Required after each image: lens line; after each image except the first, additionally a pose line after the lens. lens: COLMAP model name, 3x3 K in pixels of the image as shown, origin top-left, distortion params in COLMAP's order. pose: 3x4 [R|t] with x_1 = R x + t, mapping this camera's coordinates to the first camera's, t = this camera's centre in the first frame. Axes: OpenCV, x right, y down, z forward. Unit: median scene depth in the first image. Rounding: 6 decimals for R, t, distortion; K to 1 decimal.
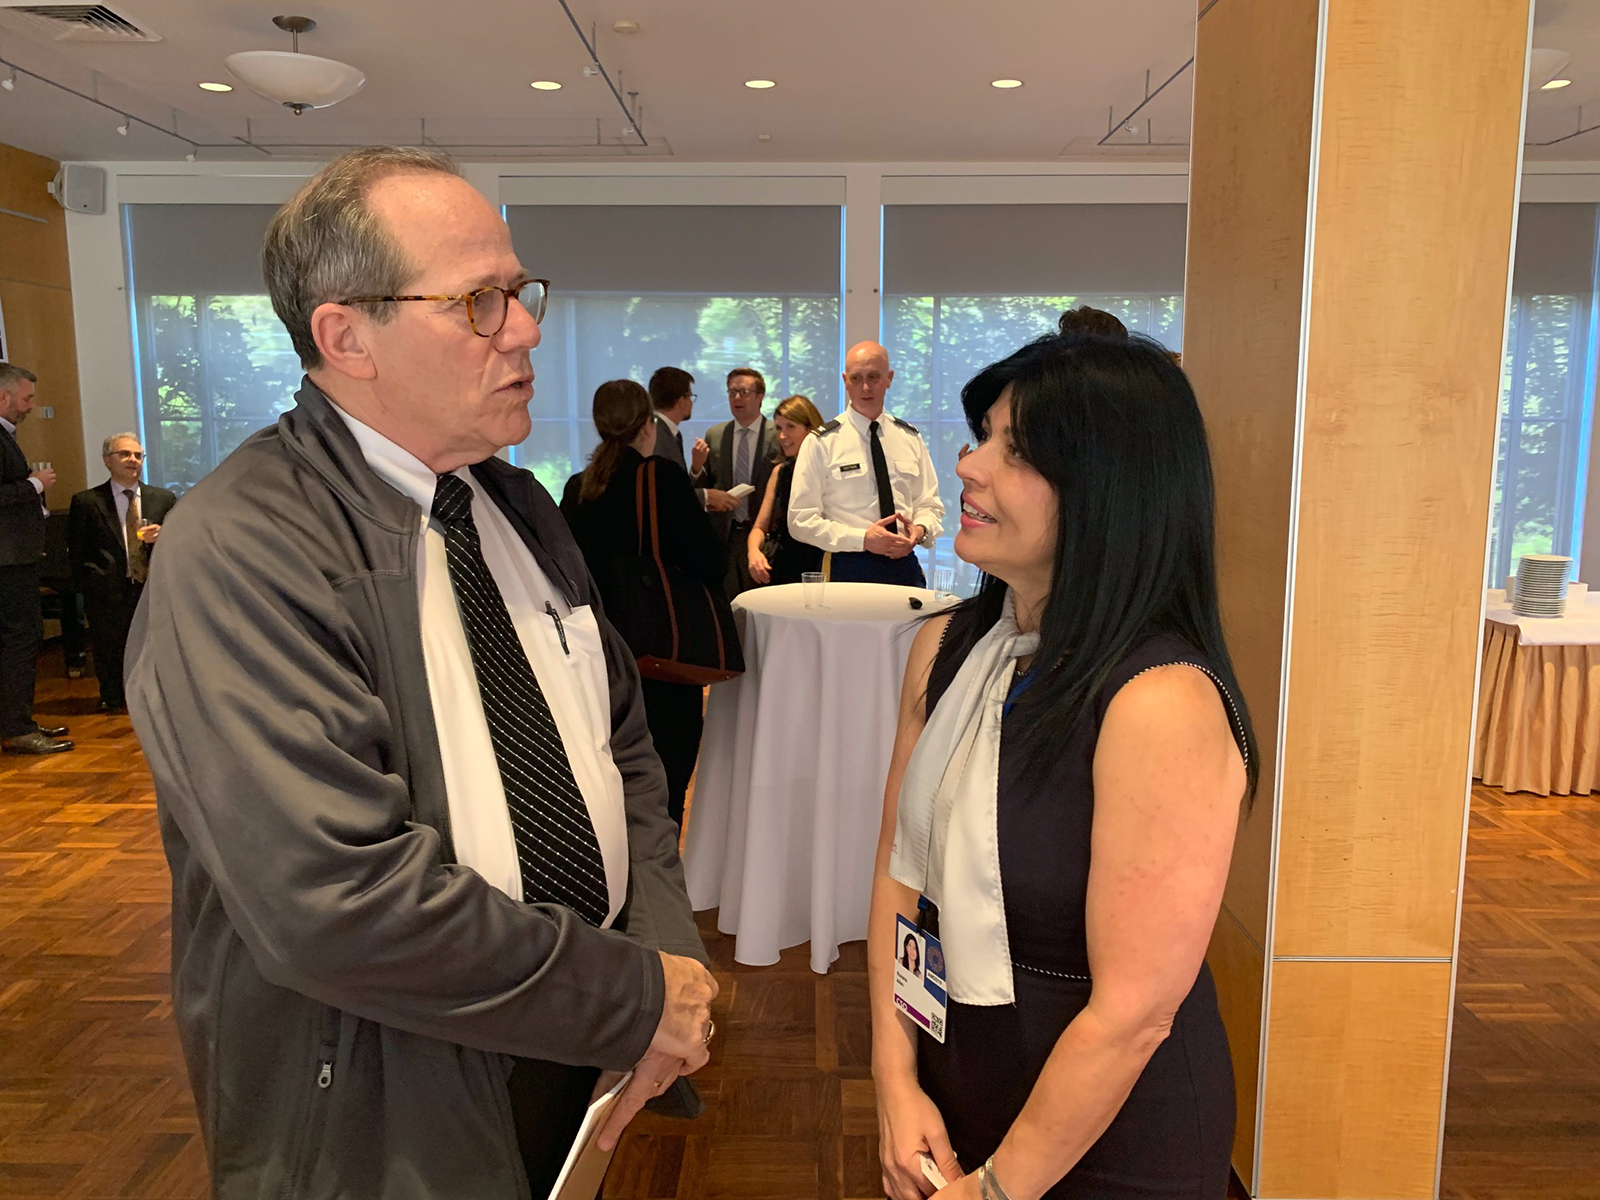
lens RADIAL K [[1244.6, 0, 798.2], [0, 1244.6, 600.2], [0, 0, 1]] dist [0.010244, 0.003259]
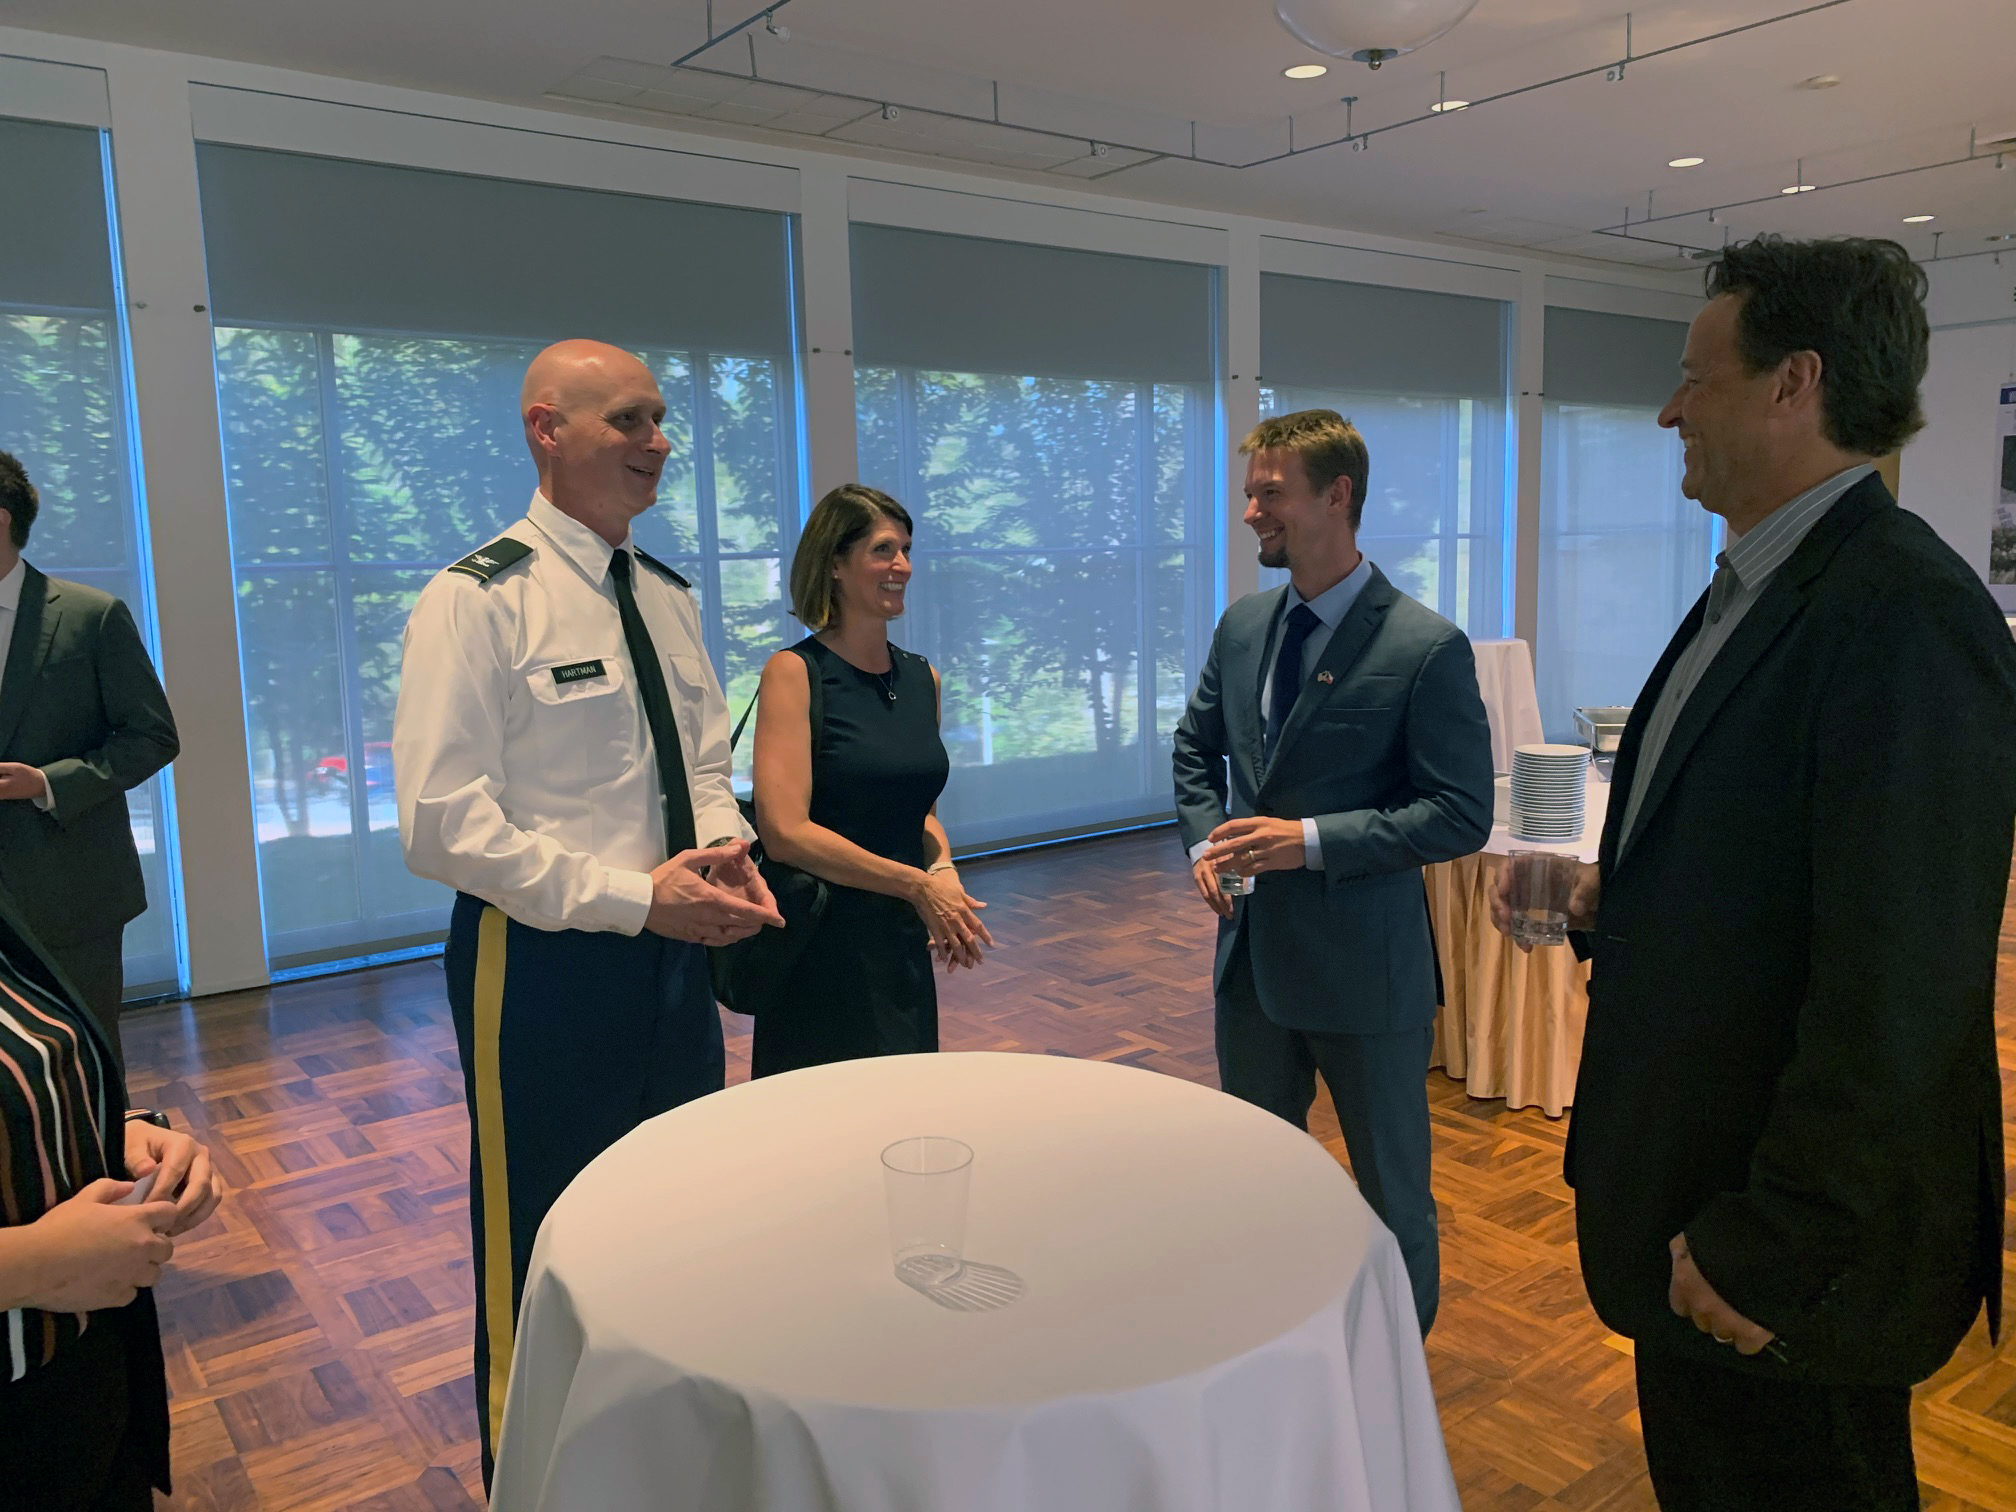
lens RADIAL K [[1568.1, 0, 1003.7], [0, 1568.1, 761.3], [0, 0, 1]] dist [0.010244, 0.003259]
pose [[0.814785, -0.084340, 0.573596, -0.115630], [0.092275, 0.995616, 0.015317, -0.076948], [-0.572373, 0.040448, 0.818995, 0.567995]]
